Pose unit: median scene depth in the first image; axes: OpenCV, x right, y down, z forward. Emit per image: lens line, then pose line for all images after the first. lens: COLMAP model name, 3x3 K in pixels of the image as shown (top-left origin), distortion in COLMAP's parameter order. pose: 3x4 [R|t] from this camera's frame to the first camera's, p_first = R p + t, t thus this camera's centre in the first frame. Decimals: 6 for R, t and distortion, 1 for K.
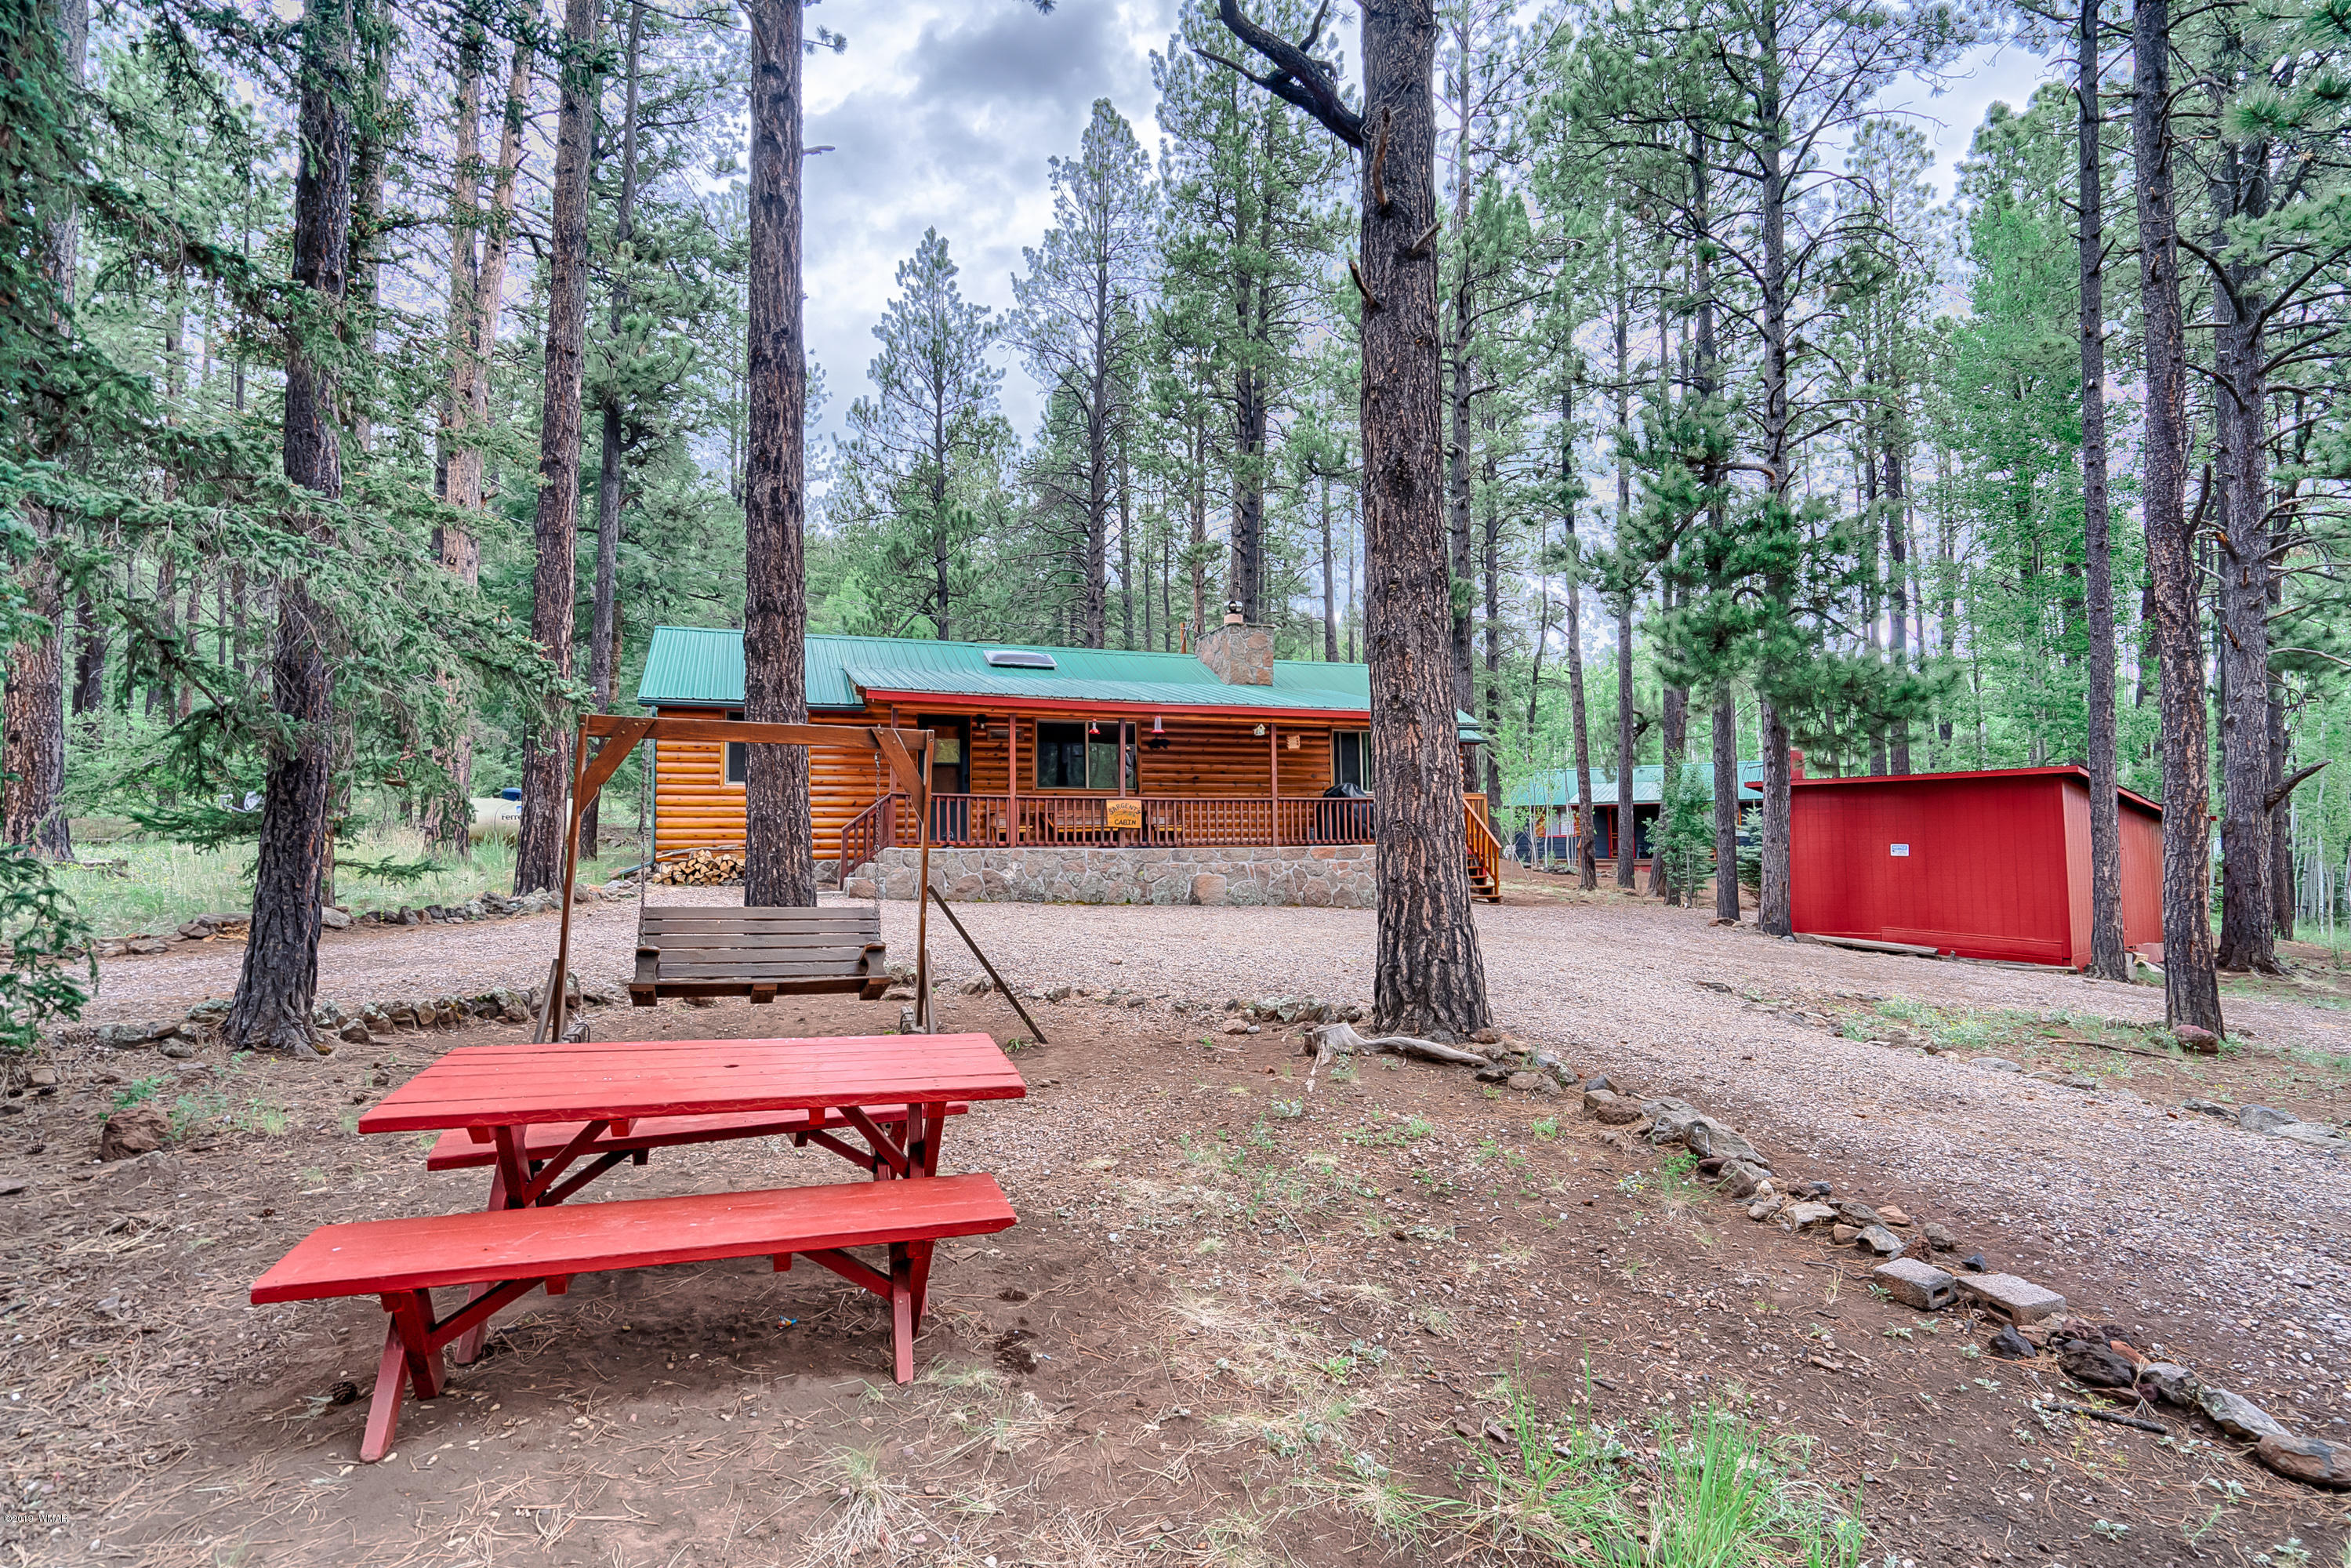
lens RADIAL K [[1098.3, 0, 1175.5], [0, 1098.3, 784.0], [0, 0, 1]] dist [0.002123, 0.000591]
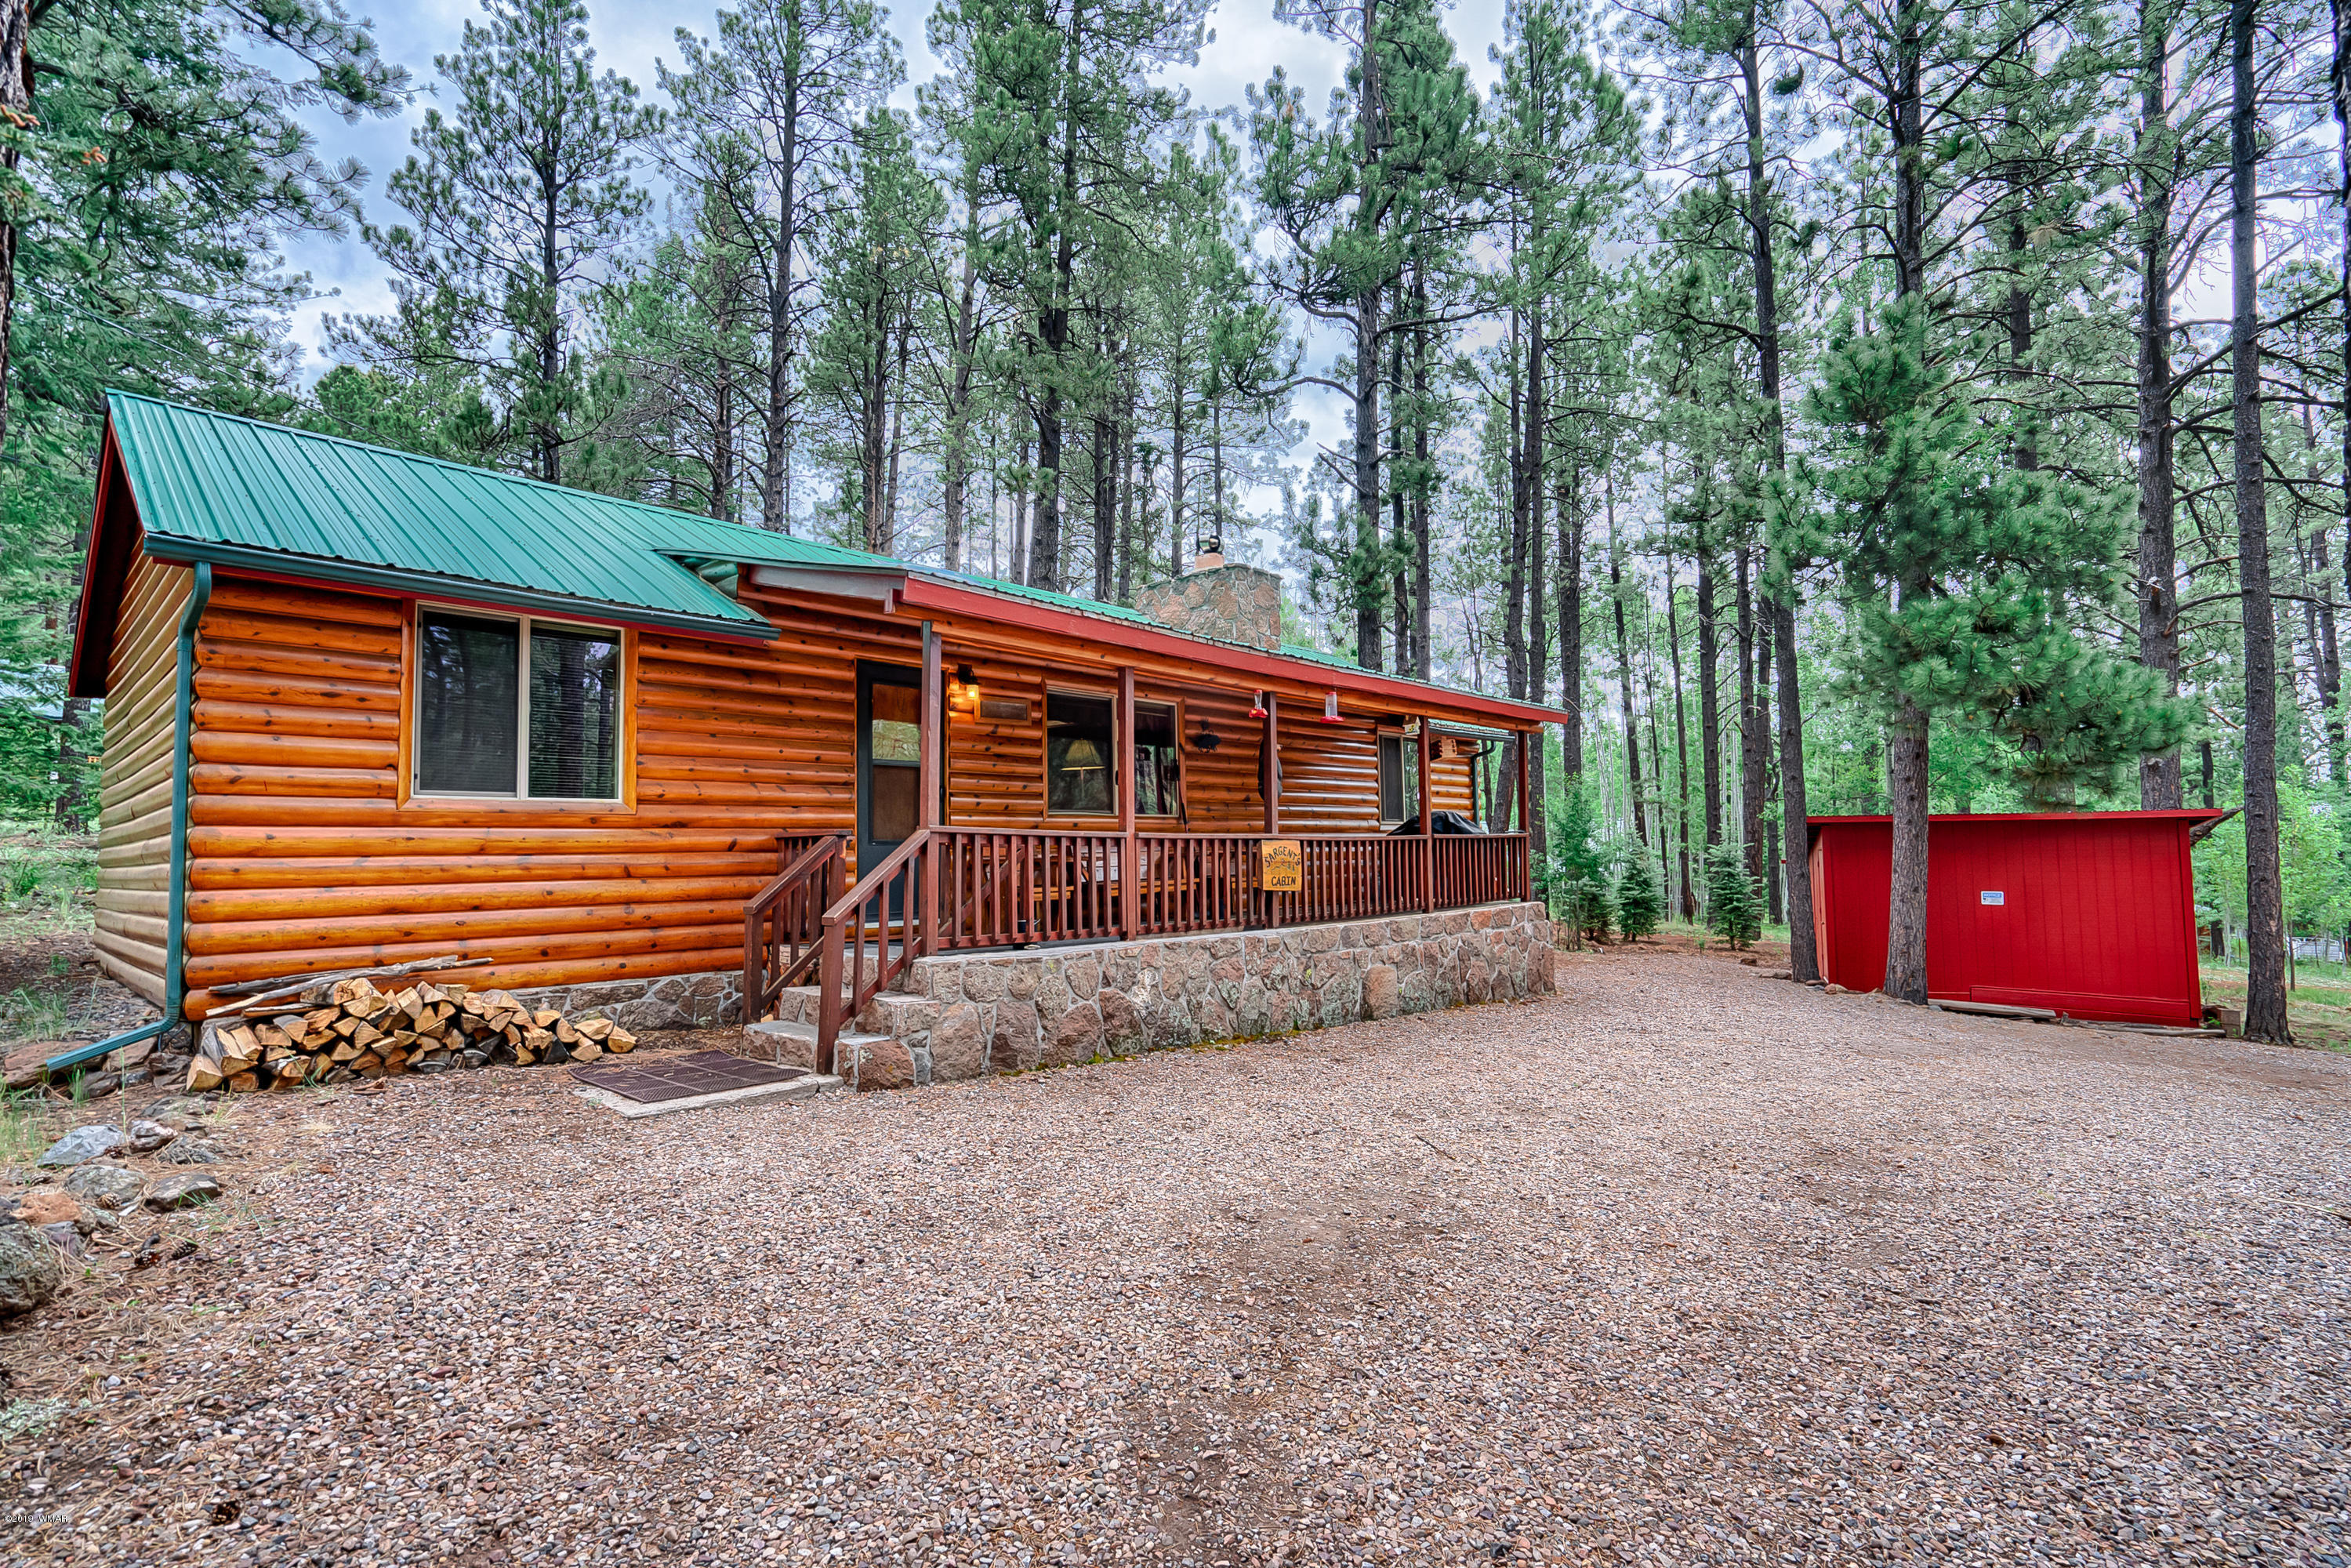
lens RADIAL K [[1098.3, 0, 1175.5], [0, 1098.3, 784.0], [0, 0, 1]] dist [0.002123, 0.000591]
pose [[0.897002, 0.024013, 0.441374, -0.342937], [-0.016994, 0.999659, -0.019851, -0.001383], [-0.441700, 0.010306, 0.897103, 0.544433]]
